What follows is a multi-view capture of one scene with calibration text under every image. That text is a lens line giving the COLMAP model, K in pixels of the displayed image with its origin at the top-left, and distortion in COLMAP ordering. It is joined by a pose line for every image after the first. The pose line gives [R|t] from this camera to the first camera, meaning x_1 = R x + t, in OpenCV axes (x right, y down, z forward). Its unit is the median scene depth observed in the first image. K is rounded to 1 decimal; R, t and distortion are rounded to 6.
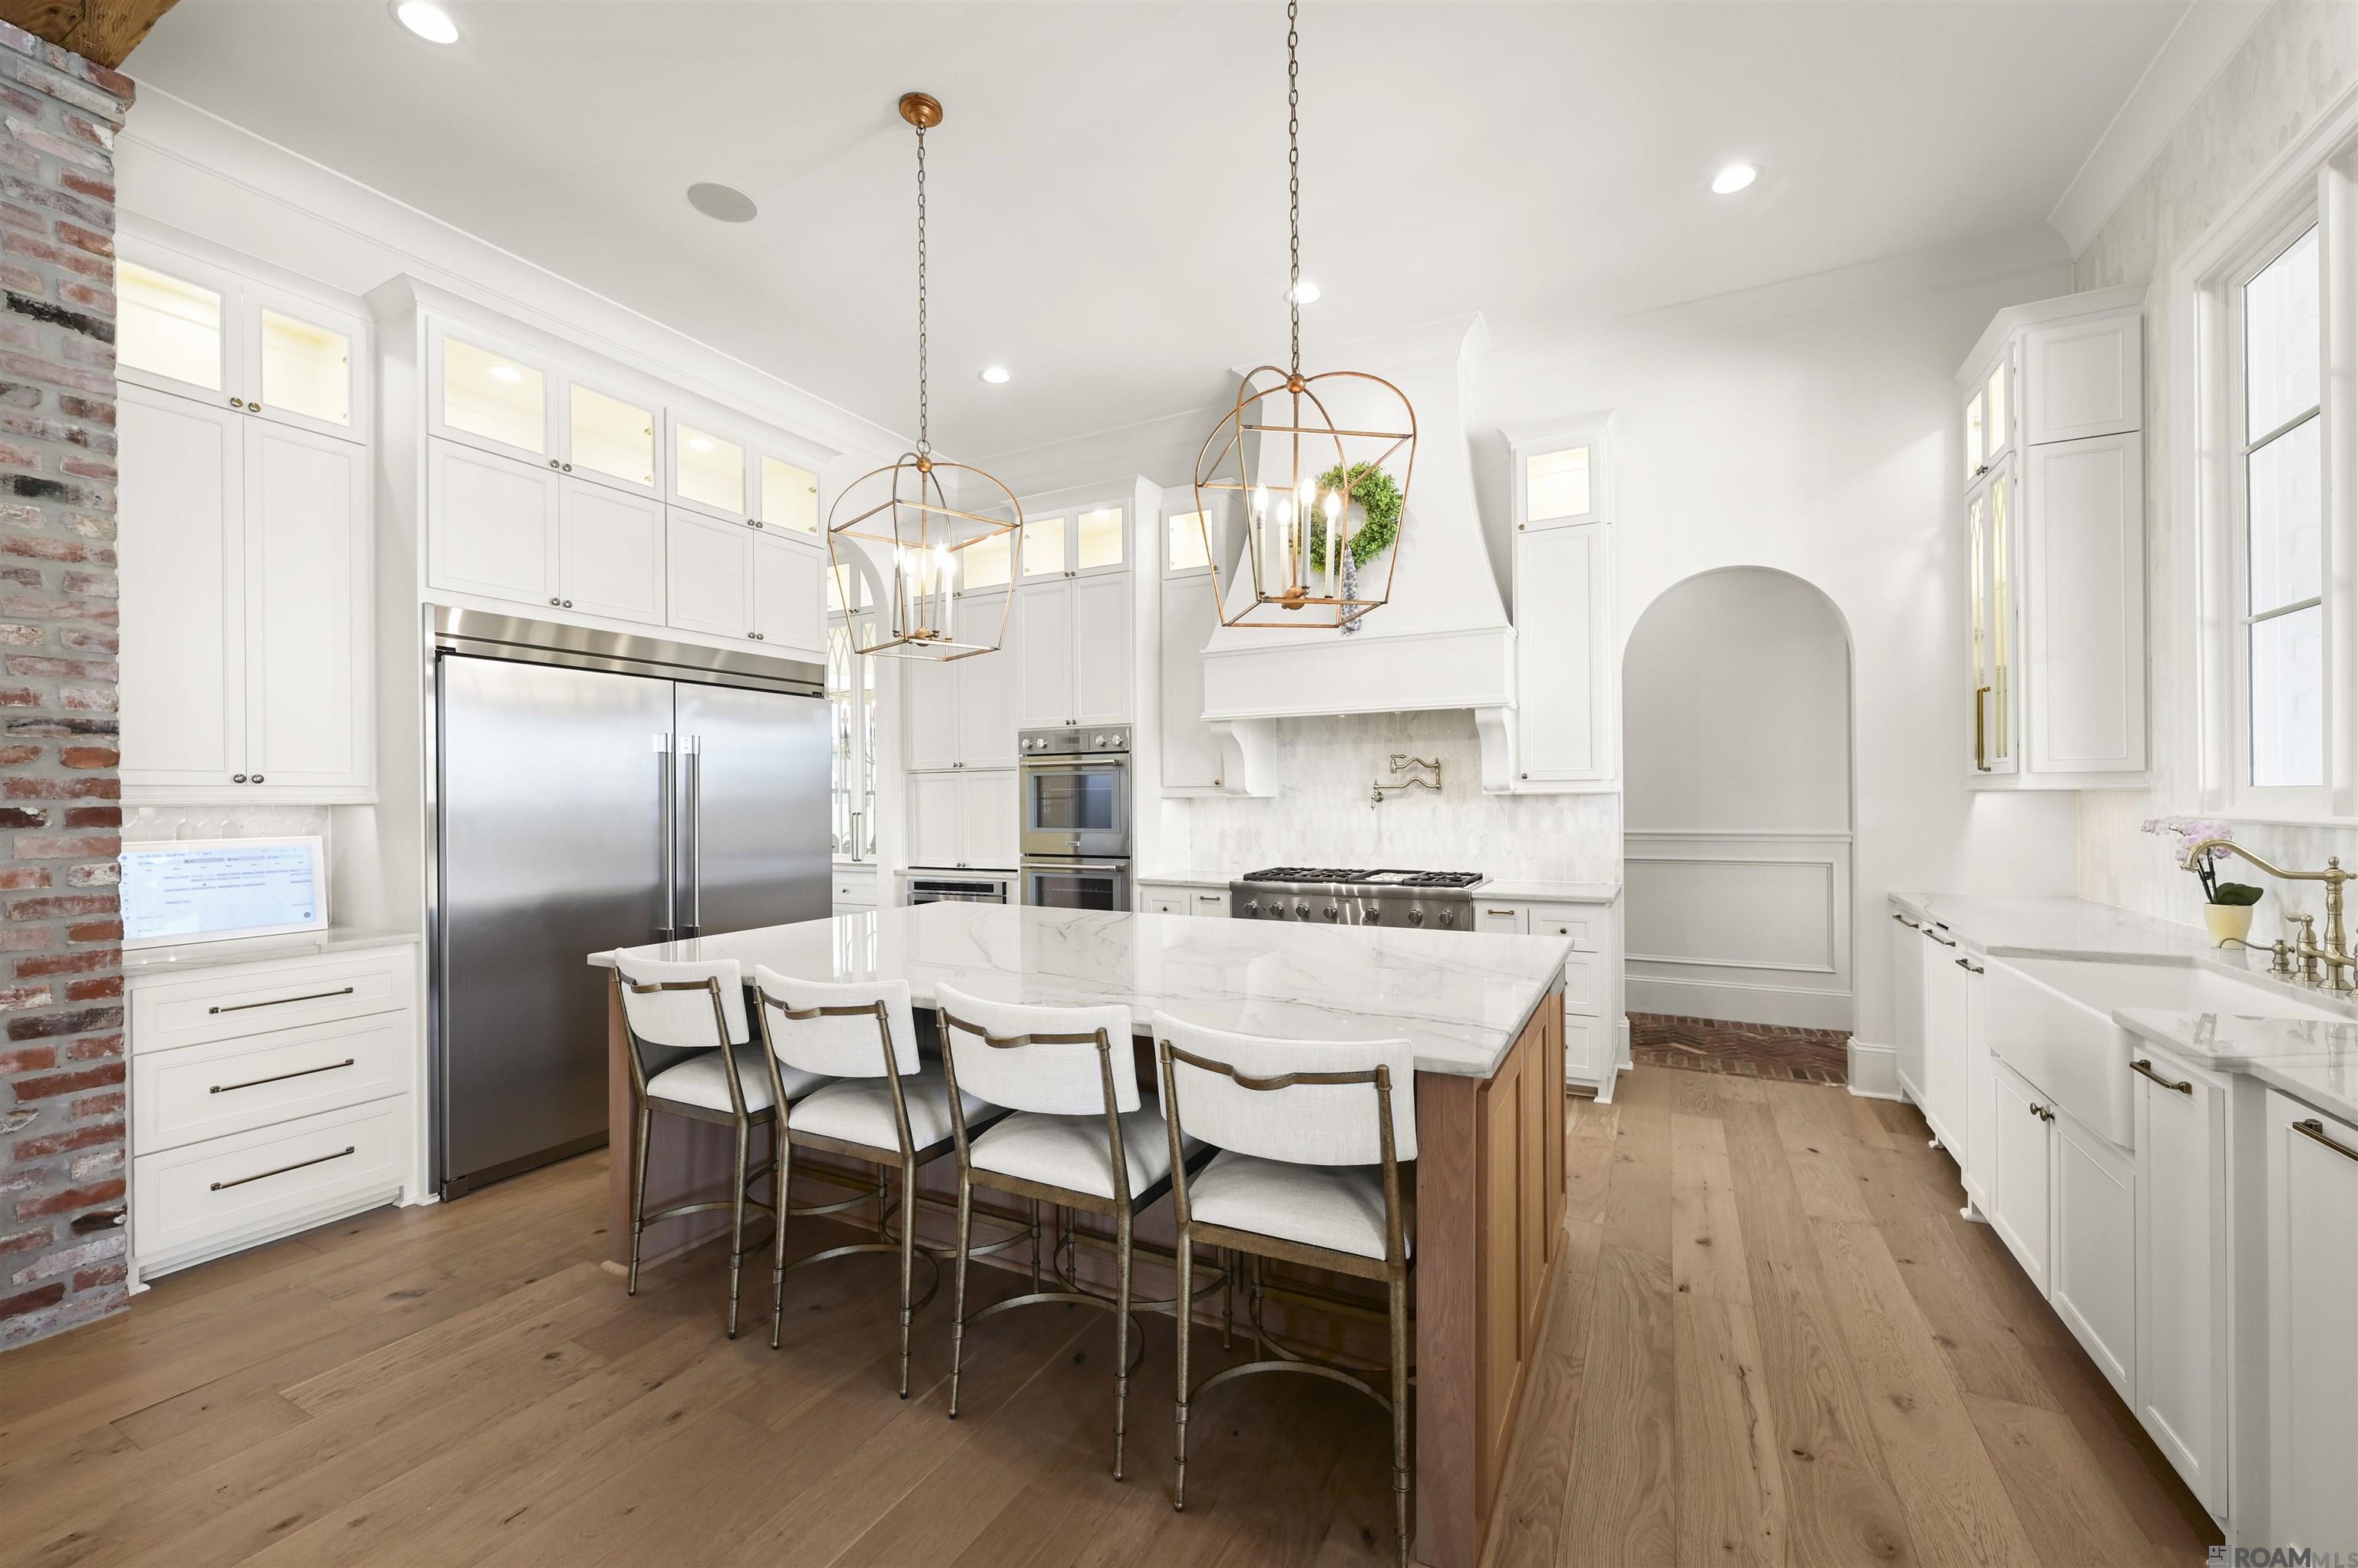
lens RADIAL K [[930.2, 0, 1186.3], [0, 930.2, 790.6], [0, 0, 1]] dist [-0.002475, 0.000145]
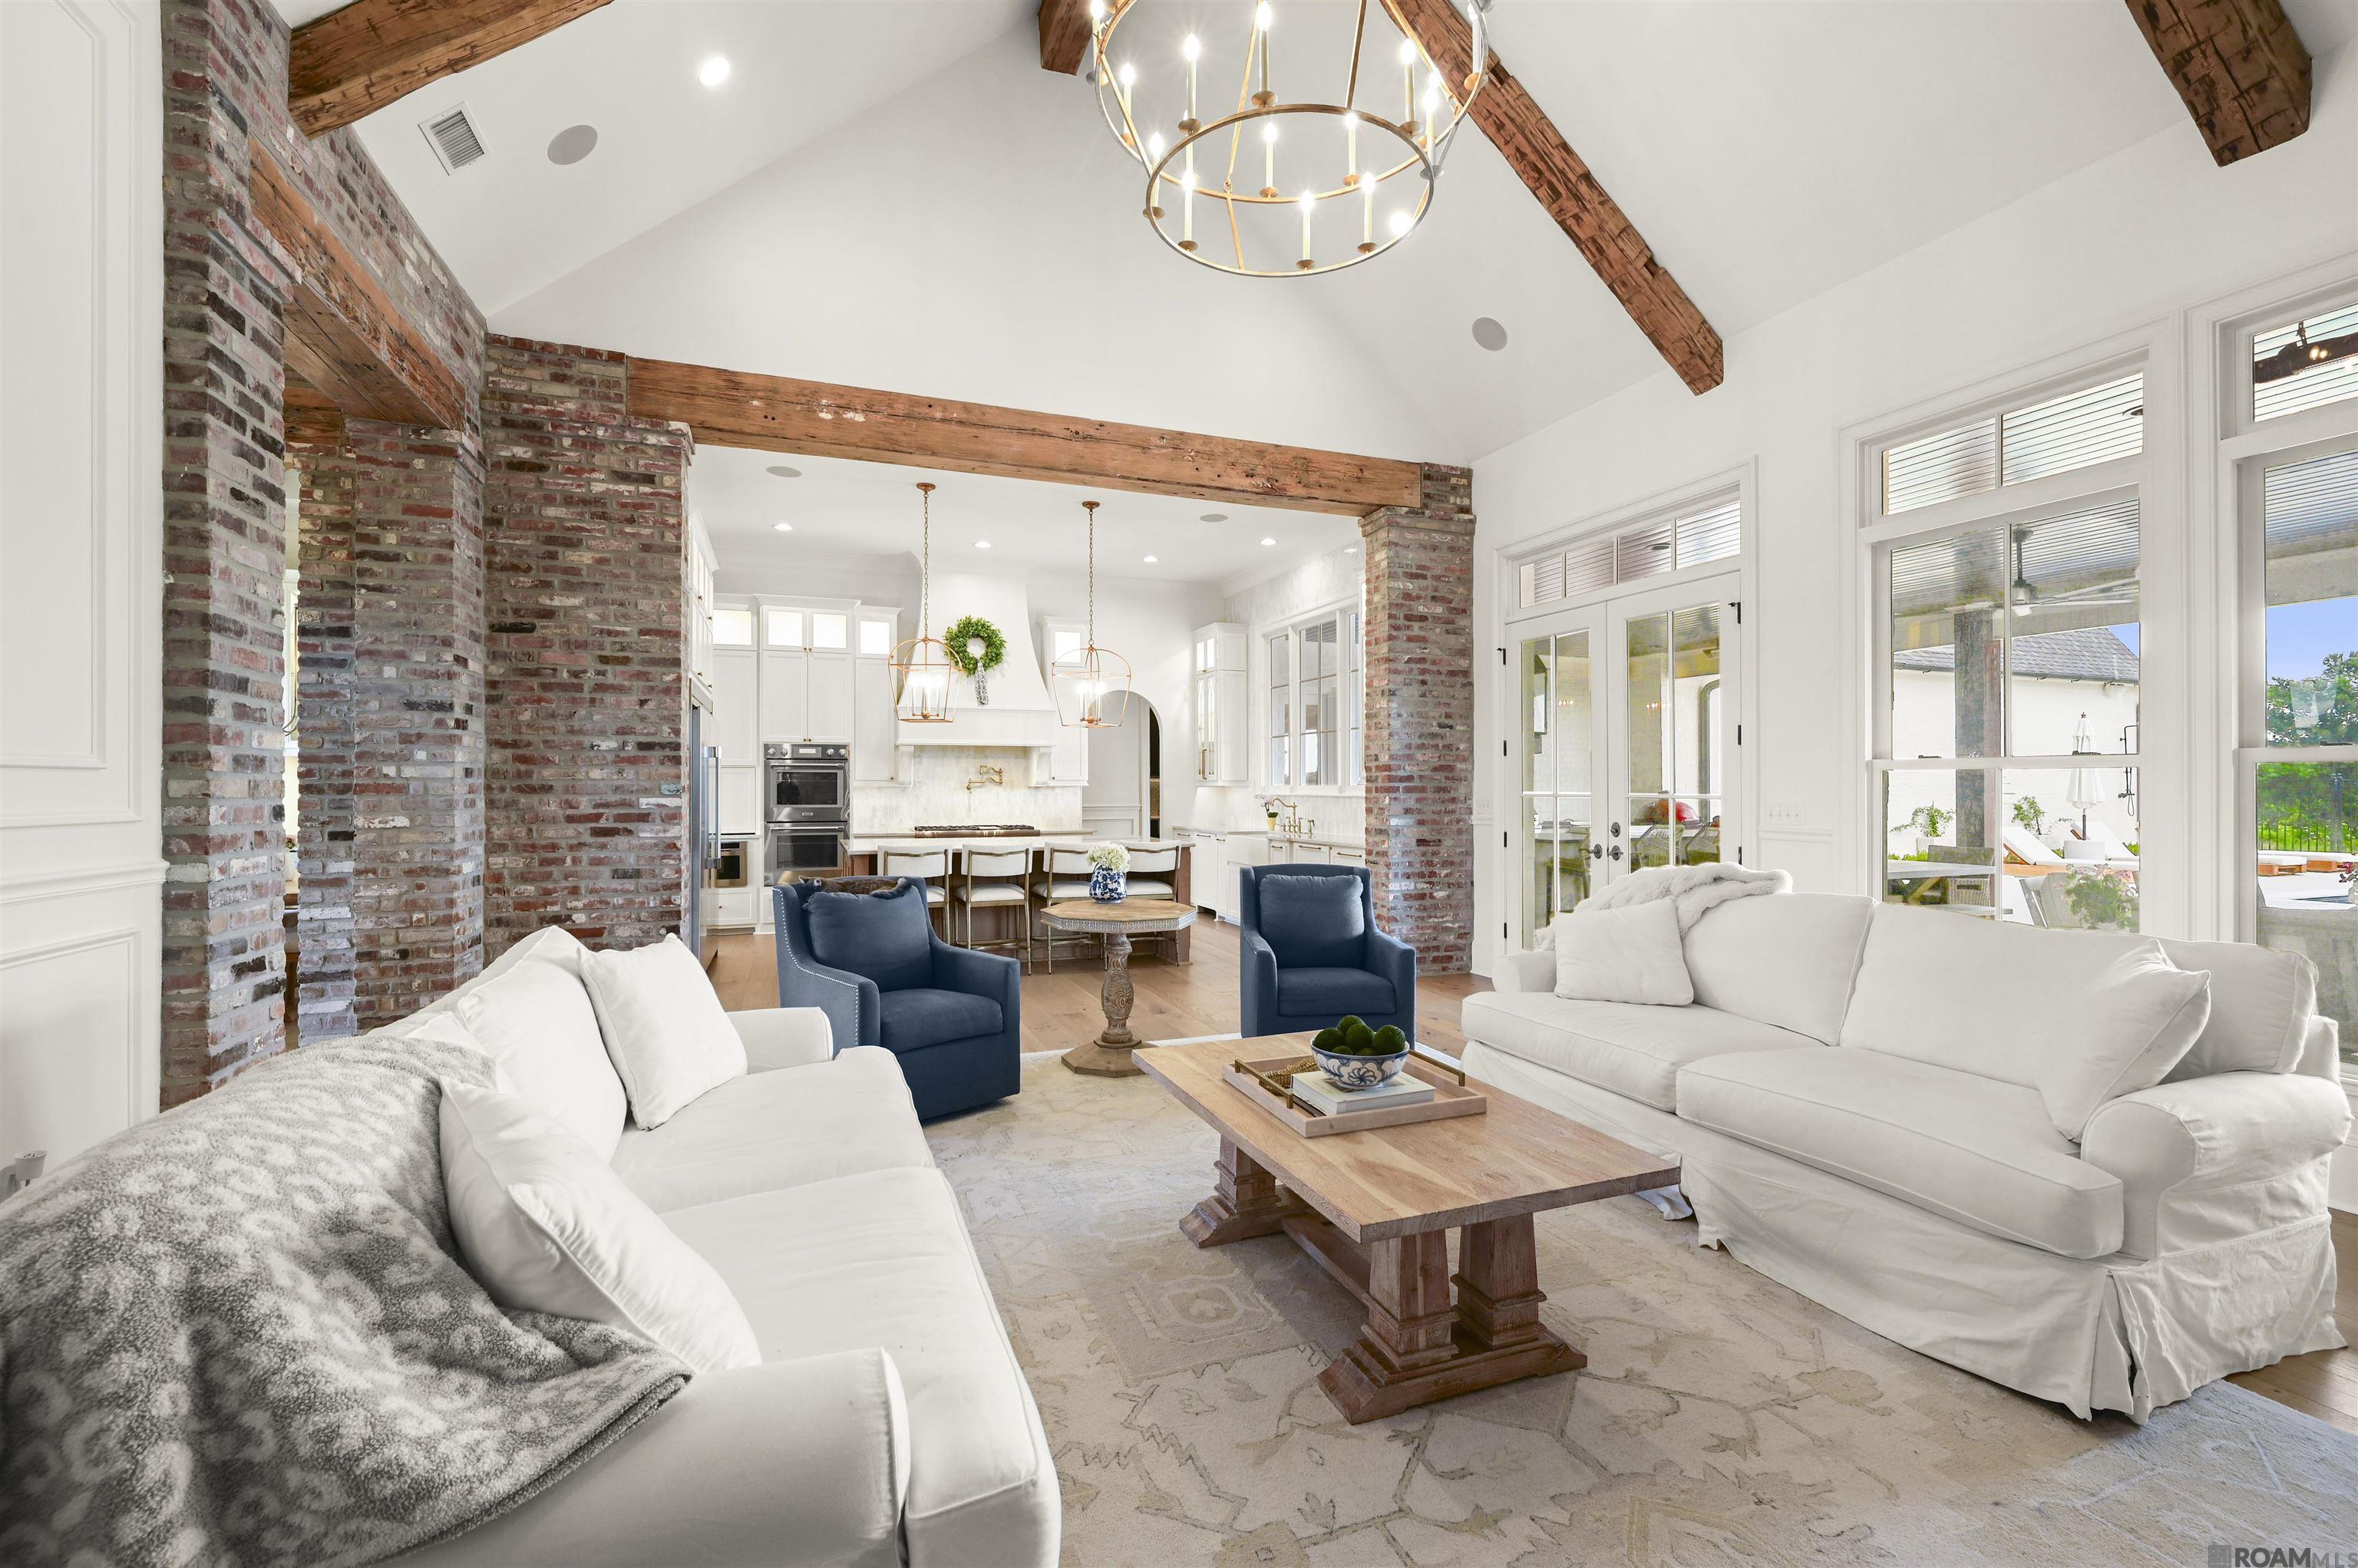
lens RADIAL K [[995.6, 0, 1178.1], [0, 995.6, 775.1], [0, 0, 1]] dist [0.000749, 0.000106]
pose [[0.660501, 0.018044, 0.750608, -1.044088], [-0.008256, 0.999825, -0.016770, 0.012261], [-0.750780, 0.004879, 0.660535, -0.663884]]
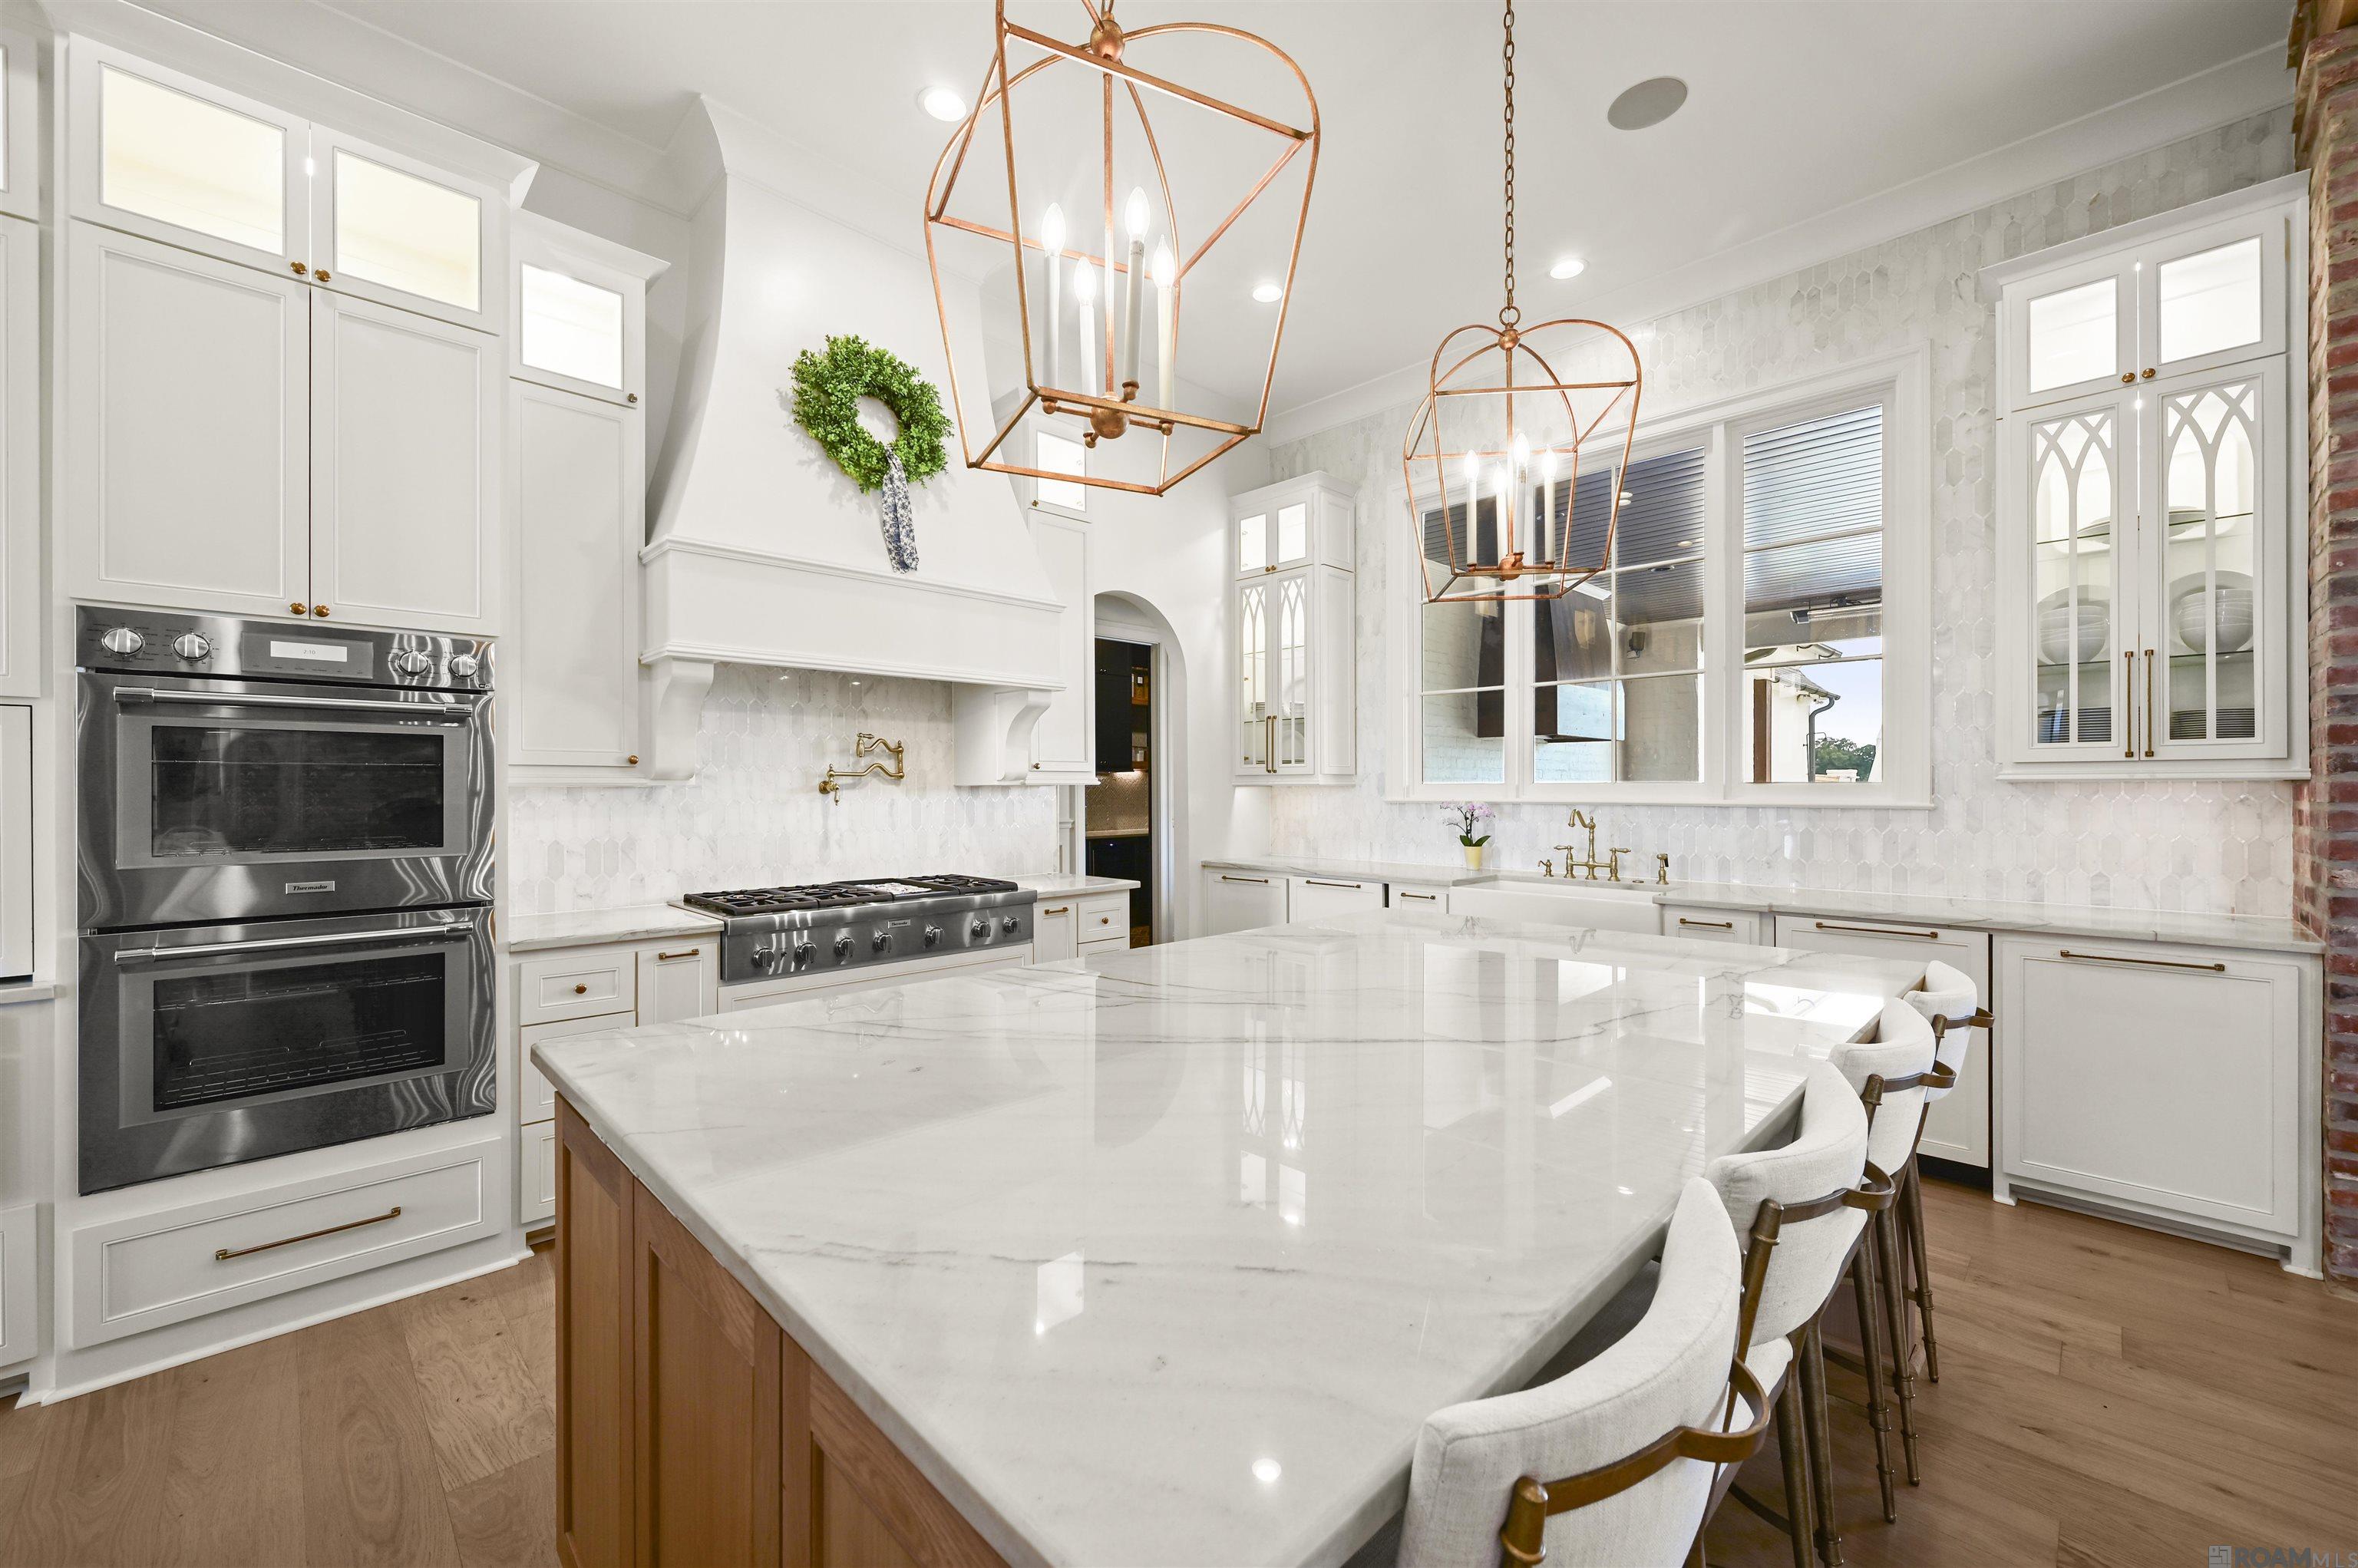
lens RADIAL K [[930.2, 0, 1191.0], [0, 930.2, 787.7], [0, 0, 1]] dist [-0.002475, 0.000145]
pose [[0.296397, 0.009058, 0.955022, -0.432958], [-0.005995, 0.999953, -0.007624, 0.011424], [-0.955046, -0.003466, 0.296438, 0.496874]]
